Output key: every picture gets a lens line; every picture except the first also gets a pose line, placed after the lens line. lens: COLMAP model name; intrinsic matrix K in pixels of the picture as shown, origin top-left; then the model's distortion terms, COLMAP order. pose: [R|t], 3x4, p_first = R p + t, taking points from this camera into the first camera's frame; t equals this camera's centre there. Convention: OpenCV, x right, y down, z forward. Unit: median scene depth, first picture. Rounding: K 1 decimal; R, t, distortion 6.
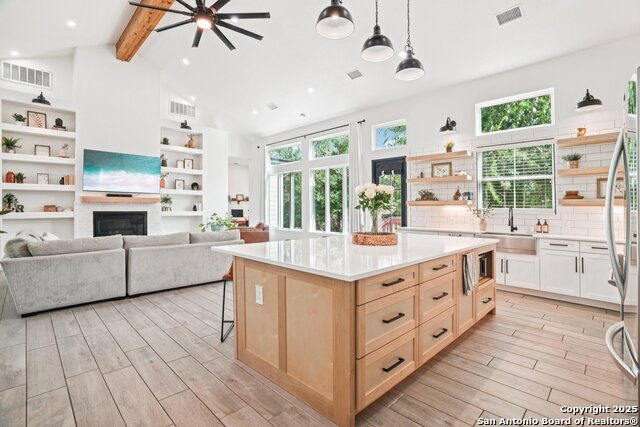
lens RADIAL K [[303.2, 0, 318.2], [0, 303.2, 212.6], [0, 0, 1]] dist [-0.069555, 0.033976]
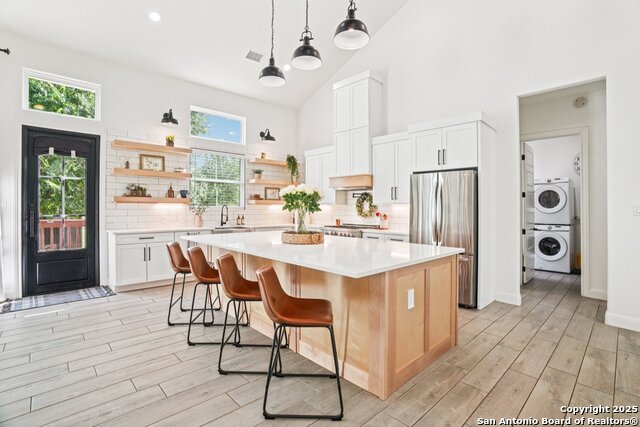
lens RADIAL K [[305.3, 0, 315.2], [0, 305.3, 204.5], [0, 0, 1]] dist [-0.075507, 0.033811]
pose [[0.036029, 0.004139, 0.999342, -0.422151], [0.008384, 0.999955, -0.004444, -0.010834], [-0.999316, 0.008538, 0.035993, 0.454192]]
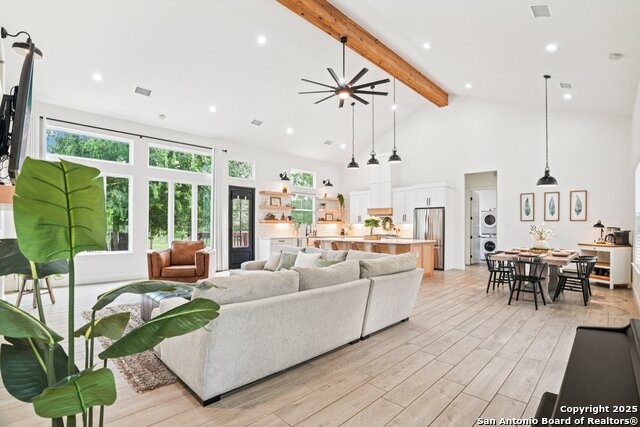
lens RADIAL K [[310.8, 0, 317.0], [0, 310.8, 224.8], [0, 0, 1]] dist [-0.059280, 0.024528]
pose [[-0.004262, -0.000133, 0.999991, -1.191941], [0.009785, 0.999952, 0.000175, -0.011924], [-0.999943, 0.009785, -0.004260, 0.728233]]
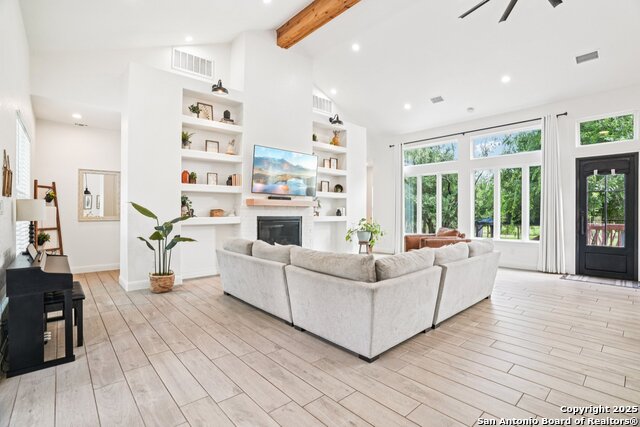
lens RADIAL K [[299.1, 0, 320.0], [0, 299.1, 213.5], [0, 0, 1]] dist [-0.065288, 0.025559]
pose [[0.998621, 0.000356, -0.052490, -0.586453], [-0.000960, 0.999933, -0.011493, -0.002084], [0.052483, 0.011528, 0.998555, 0.138768]]
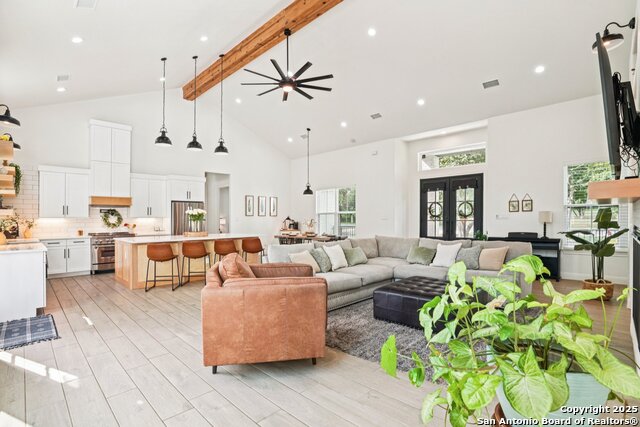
lens RADIAL K [[310.6, 0, 317.9], [0, 310.6, 215.7], [0, 0, 1]] dist [-0.077230, 0.038059]
pose [[-0.999990, 0.004385, 0.000334, -0.340352], [0.004385, 0.999989, 0.001887, -0.021409], [-0.000326, 0.001889, -0.999998, 1.573272]]
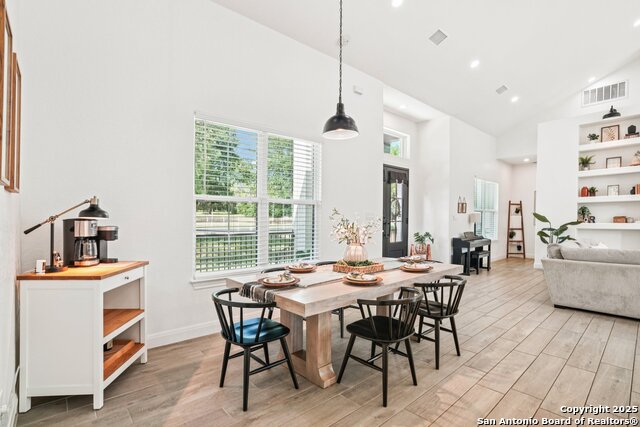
lens RADIAL K [[310.8, 0, 317.0], [0, 310.8, 224.8], [0, 0, 1]] dist [-0.059280, 0.024528]
pose [[-0.050413, 0.019463, -0.998539, 0.158473], [-0.015545, 0.999674, 0.020270, -0.000574], [0.998607, 0.016544, -0.050095, 0.026041]]
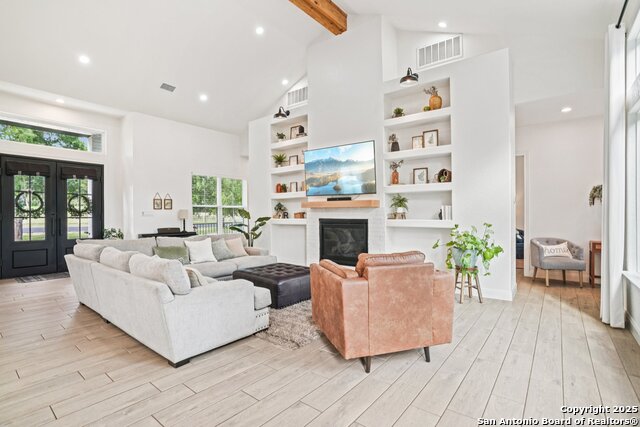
lens RADIAL K [[310.6, 0, 317.9], [0, 310.6, 215.7], [0, 0, 1]] dist [-0.077230, 0.038059]
pose [[0.109696, 0.002814, -0.993961, 0.186653], [-0.012957, 0.999915, 0.001401, -0.014970], [0.993881, 0.012725, 0.109724, 0.986120]]
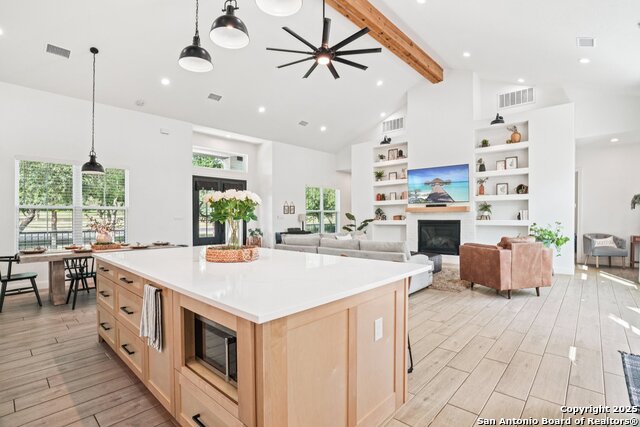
lens RADIAL K [[310.8, 0, 317.0], [0, 310.8, 224.8], [0, 0, 1]] dist [-0.059280, 0.024528]
pose [[0.043571, 0.021274, -0.998824, 0.527986], [-0.006681, 0.999757, 0.021002, -0.008500], [0.999028, 0.005758, 0.043703, 0.588325]]
